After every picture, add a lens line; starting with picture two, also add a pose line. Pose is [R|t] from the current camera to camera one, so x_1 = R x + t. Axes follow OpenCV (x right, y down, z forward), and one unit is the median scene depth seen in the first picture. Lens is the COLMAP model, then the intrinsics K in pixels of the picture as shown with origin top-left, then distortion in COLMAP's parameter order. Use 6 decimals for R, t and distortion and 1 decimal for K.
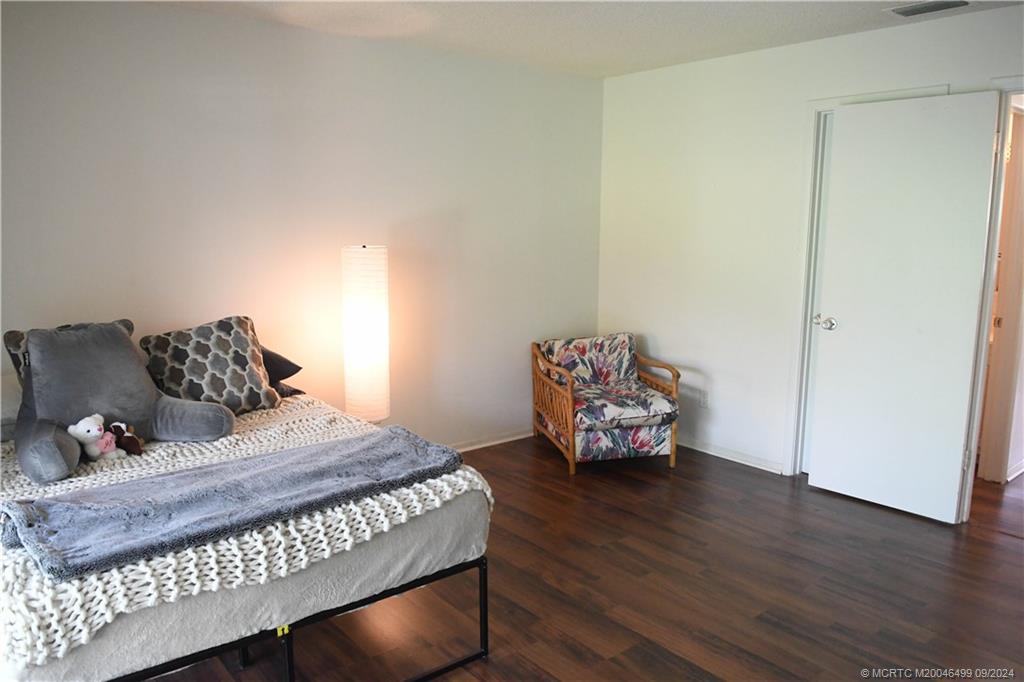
lens RADIAL K [[754.2, 0, 512.0], [0, 754.2, 341.0], [0, 0, 1]] dist [-0.014053, -0.053210]
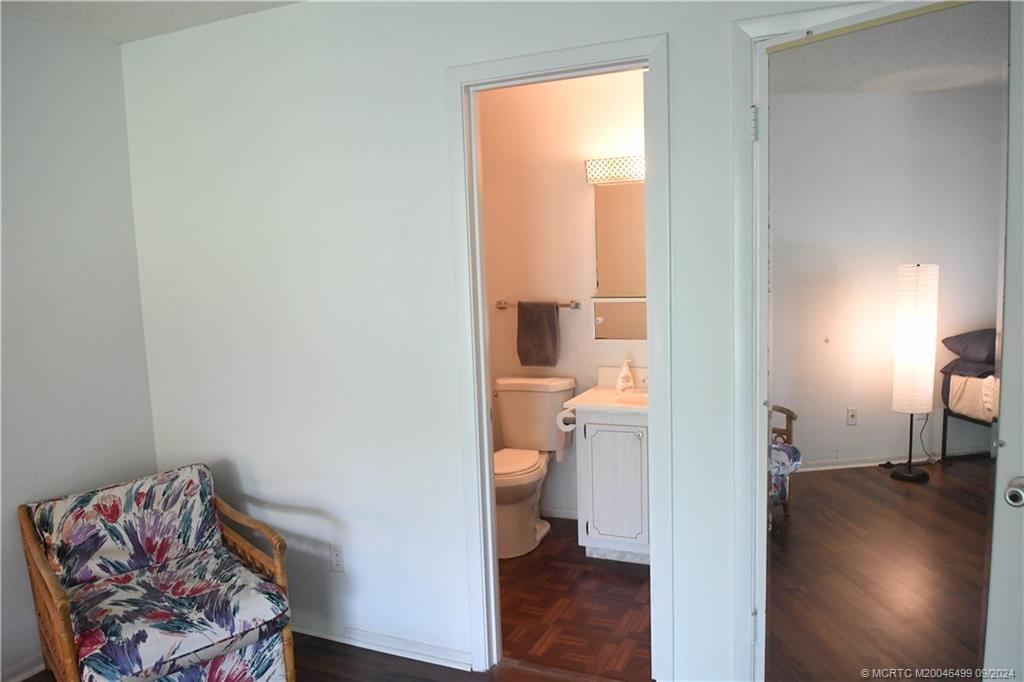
lens RADIAL K [[754.2, 0, 512.0], [0, 754.2, 341.0], [0, 0, 1]] dist [-0.014053, -0.053210]
pose [[0.894576, -0.088365, 0.438092, 0.132589], [0.111880, 0.993324, -0.028098, -0.066417], [-0.432685, 0.074149, 0.898491, 0.384572]]
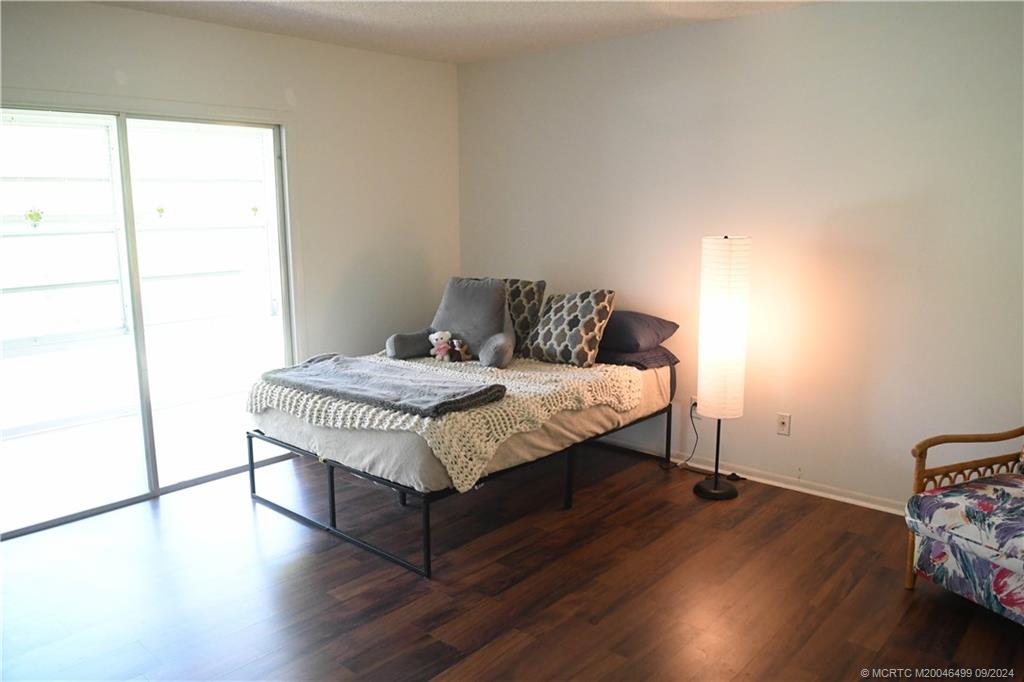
lens RADIAL K [[754.2, 0, 512.0], [0, 754.2, 341.0], [0, 0, 1]] dist [-0.014053, -0.053210]
pose [[0.168947, 0.168486, -0.971118, 0.587963], [-0.150052, 0.978193, 0.143608, -0.076290], [0.974136, 0.121456, 0.190545, 0.465952]]
